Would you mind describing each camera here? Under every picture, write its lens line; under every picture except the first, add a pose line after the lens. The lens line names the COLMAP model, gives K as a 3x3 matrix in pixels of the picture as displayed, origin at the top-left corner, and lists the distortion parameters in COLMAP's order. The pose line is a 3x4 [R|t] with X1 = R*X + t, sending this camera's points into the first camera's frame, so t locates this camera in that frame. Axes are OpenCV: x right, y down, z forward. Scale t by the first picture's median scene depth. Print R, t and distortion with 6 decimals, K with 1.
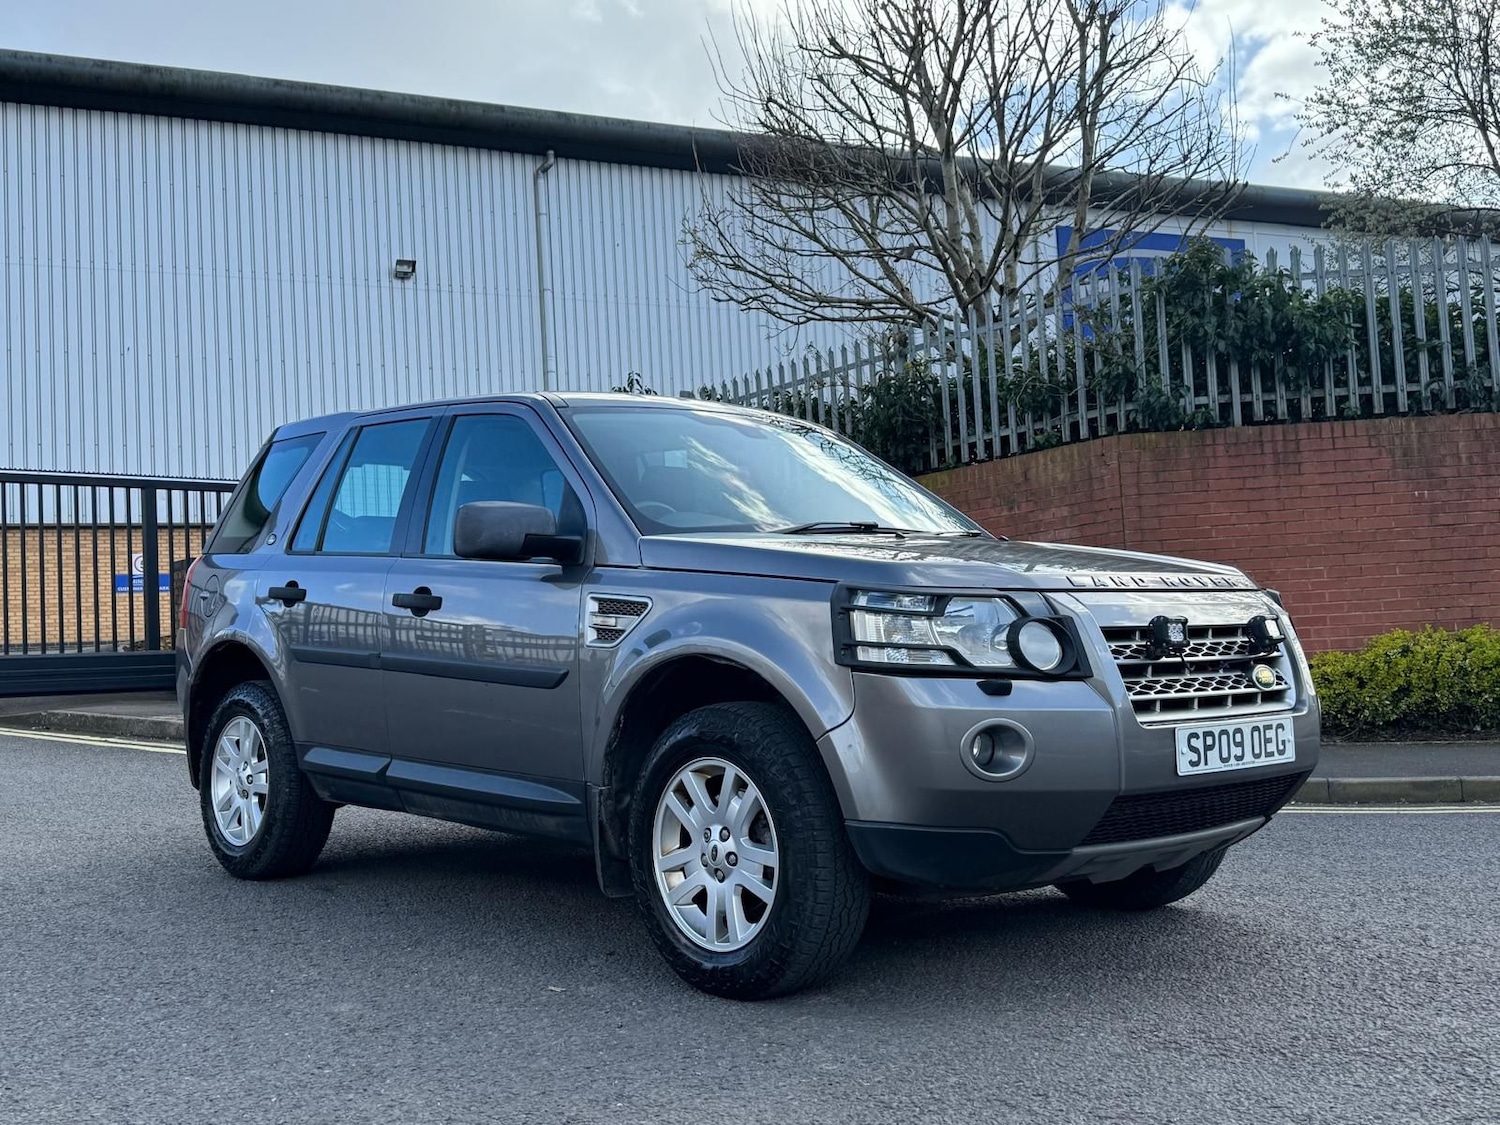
lens RADIAL K [[1580.5, 0, 746.7], [0, 1580.5, 583.6], [0, 0, 1]] dist [0.221405, -0.524038]
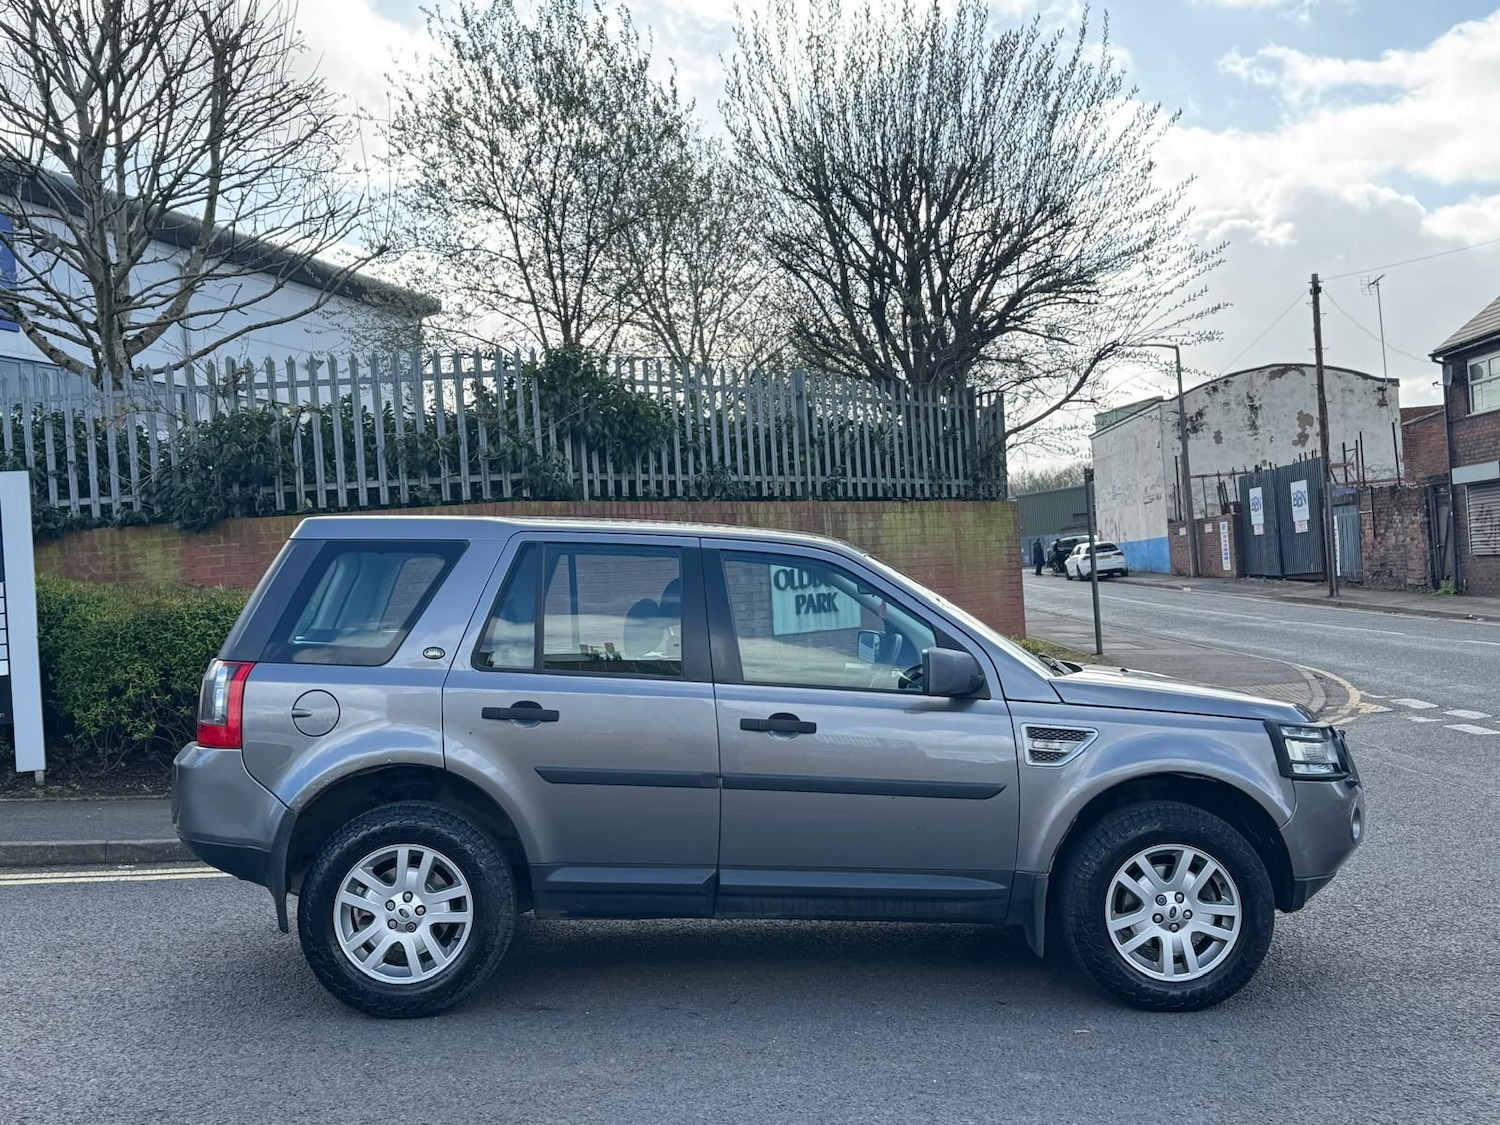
lens RADIAL K [[1606.1, 0, 756.9], [0, 1606.1, 560.6], [0, 0, 1]] dist [0.139513, 0.000843]
pose [[0.641985, 0.024131, 0.766338, -0.531521], [-0.026801, 0.999600, -0.009024, -0.046189], [-0.766249, -0.014745, 0.642375, 0.138447]]
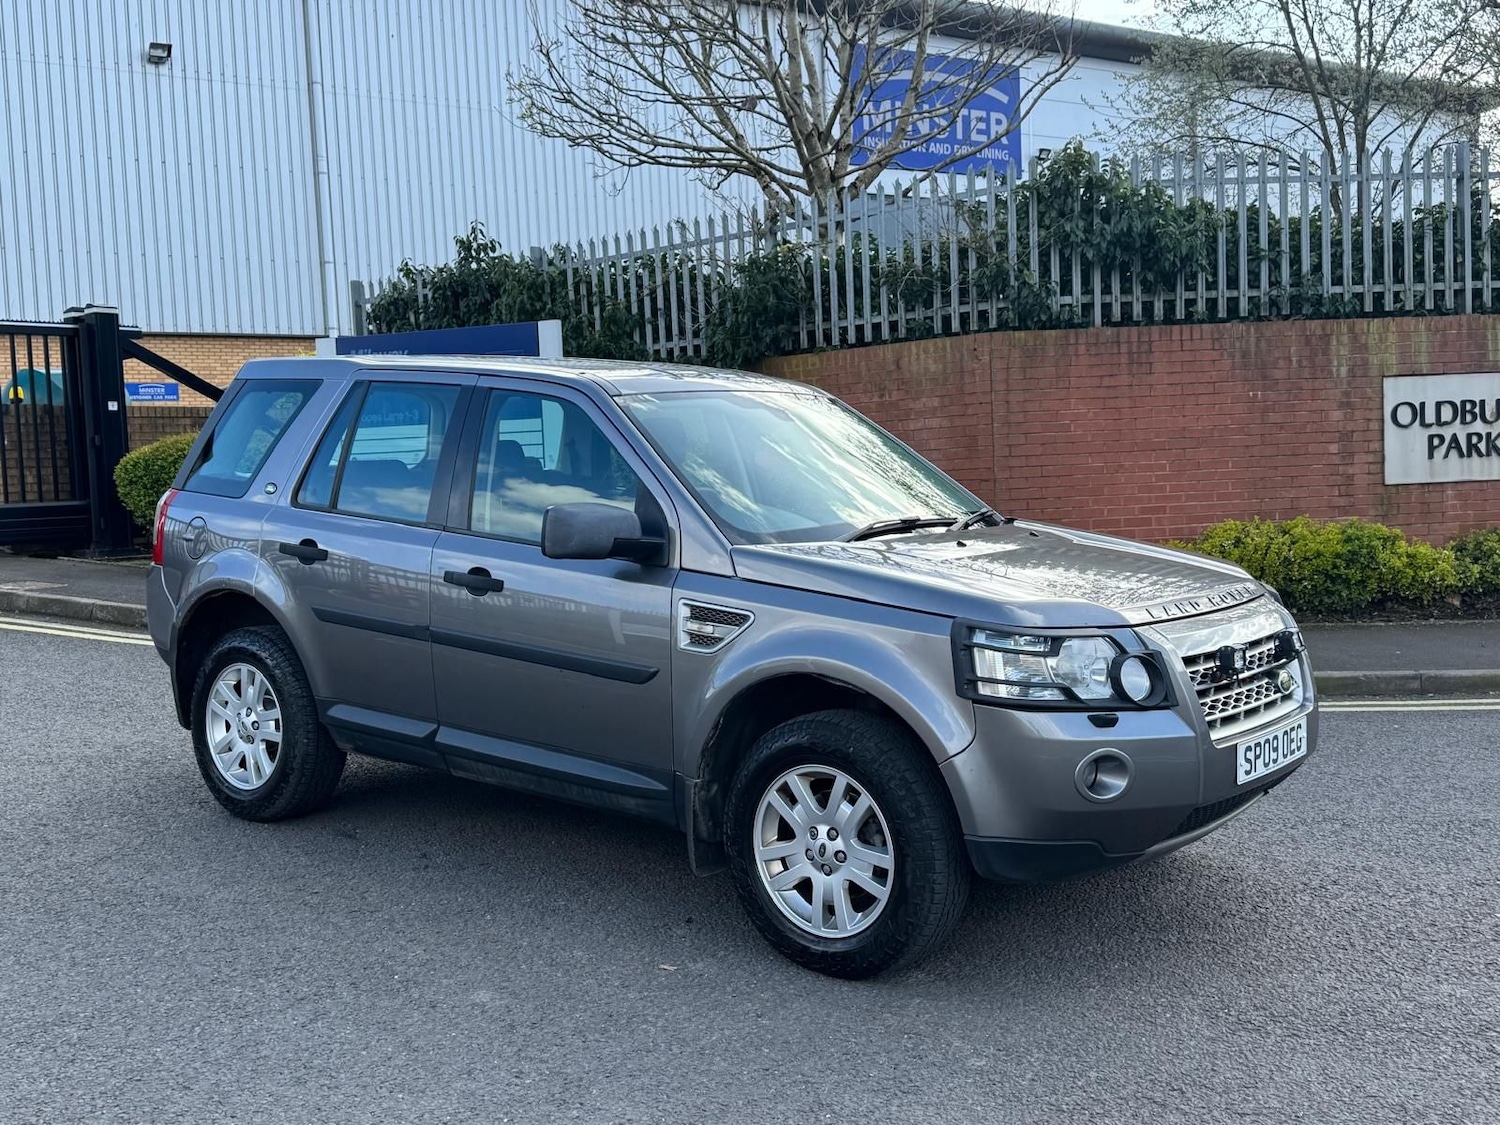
lens RADIAL K [[1580.1, 0, 759.1], [0, 1580.1, 583.6], [0, 0, 1]] dist [0.213128, -0.488389]
pose [[0.985279, -0.000637, 0.170954, -0.097806], [-0.021503, 0.991589, 0.127627, -0.059993], [-0.169597, -0.129424, 0.976978, -0.019318]]
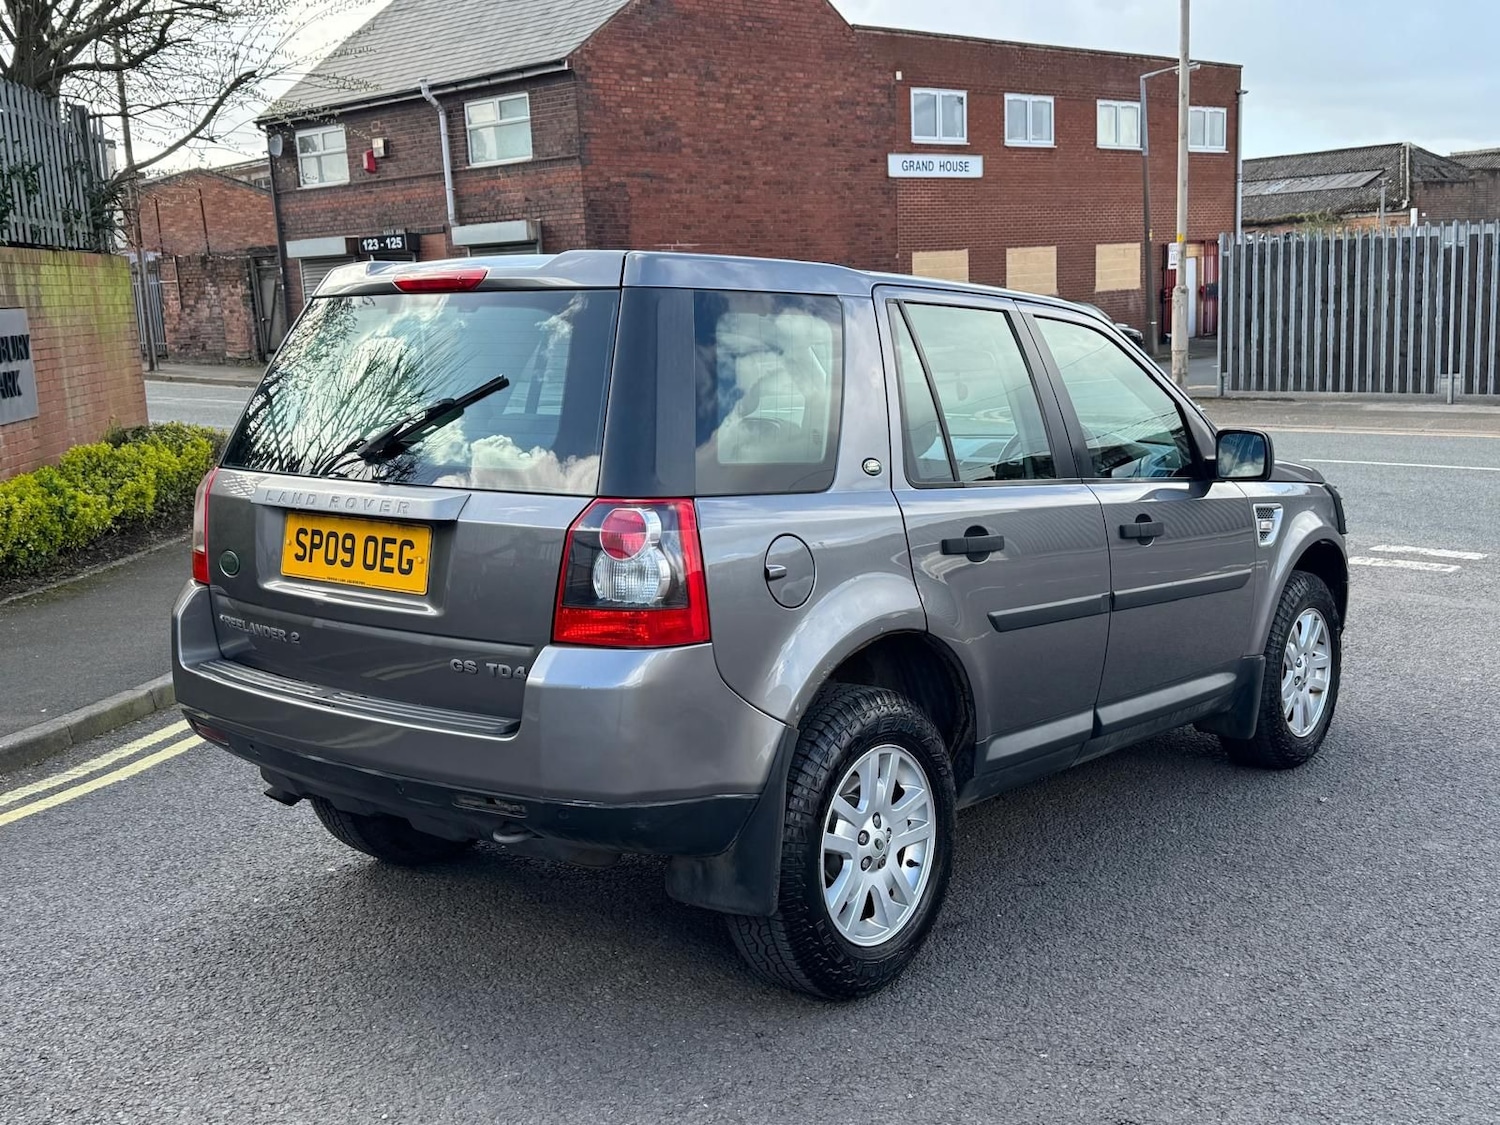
lens RADIAL K [[1580.5, 0, 746.7], [0, 1580.5, 583.6], [0, 0, 1]] dist [0.221405, -0.524038]
pose [[-0.153152, -0.125284, 0.980229, -0.533369], [-0.016466, 0.992117, 0.124231, -0.034126], [-0.988065, 0.002886, -0.154008, 0.669688]]
